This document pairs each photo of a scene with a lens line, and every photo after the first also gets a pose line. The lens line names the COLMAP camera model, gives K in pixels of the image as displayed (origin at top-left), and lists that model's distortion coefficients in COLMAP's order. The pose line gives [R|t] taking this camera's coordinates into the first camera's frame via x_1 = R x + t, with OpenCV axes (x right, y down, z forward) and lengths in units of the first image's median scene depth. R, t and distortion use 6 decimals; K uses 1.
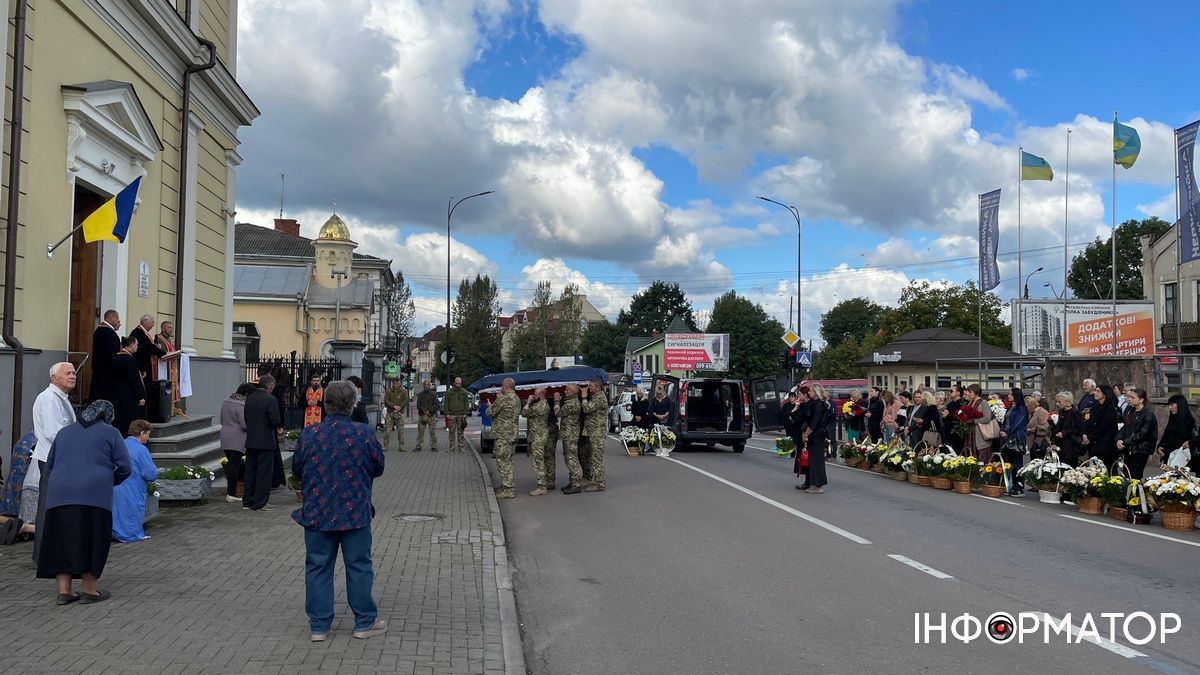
lens RADIAL K [[909.8, 0, 591.7], [0, 909.8, 337.2], [0, 0, 1]] dist [0.060599, -0.007543]
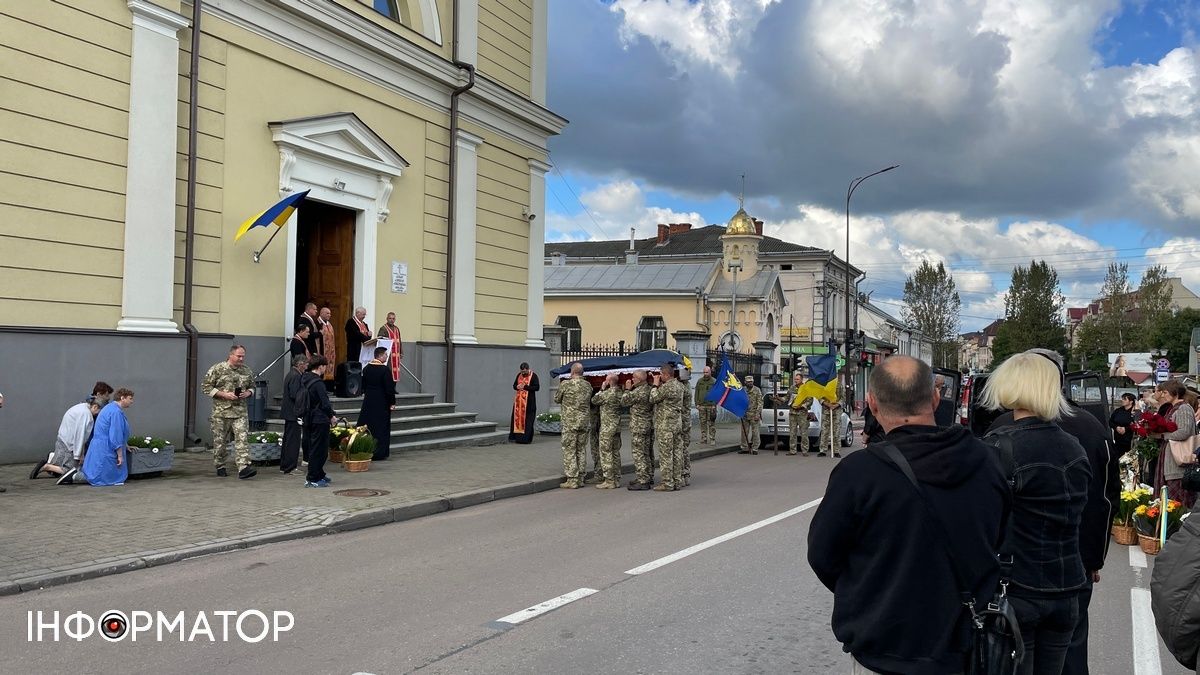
lens RADIAL K [[909.8, 0, 600.8], [0, 909.8, 338.1], [0, 0, 1]] dist [0.060599, -0.007543]
pose [[0.823253, -0.005475, -0.567648, 0.172257], [0.008117, 0.999965, 0.002127, 0.006208], [0.567617, -0.006359, 0.823268, 0.084641]]
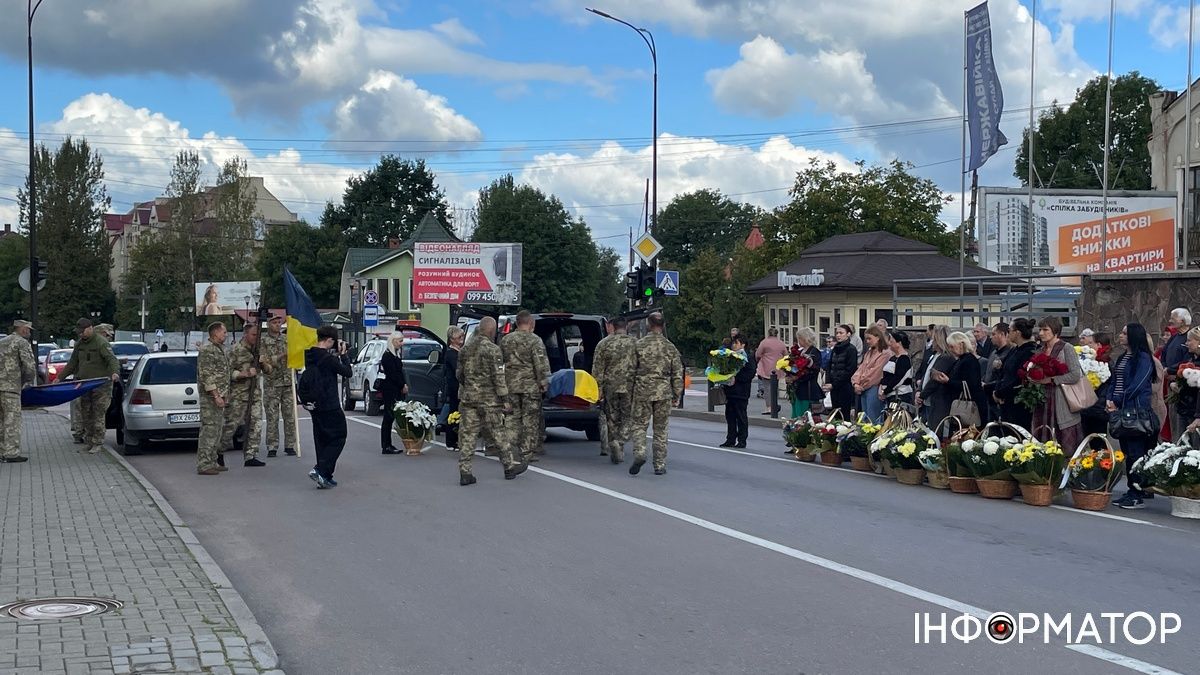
lens RADIAL K [[1468.0, 0, 608.7], [0, 1468.0, 335.7], [0, 0, 1]] dist [0.069690, 0.000000]
pose [[0.973804, -0.009164, 0.227202, -0.025201], [-0.003719, 0.998412, 0.056208, 0.004611], [-0.227357, -0.055581, 0.972224, 0.060683]]
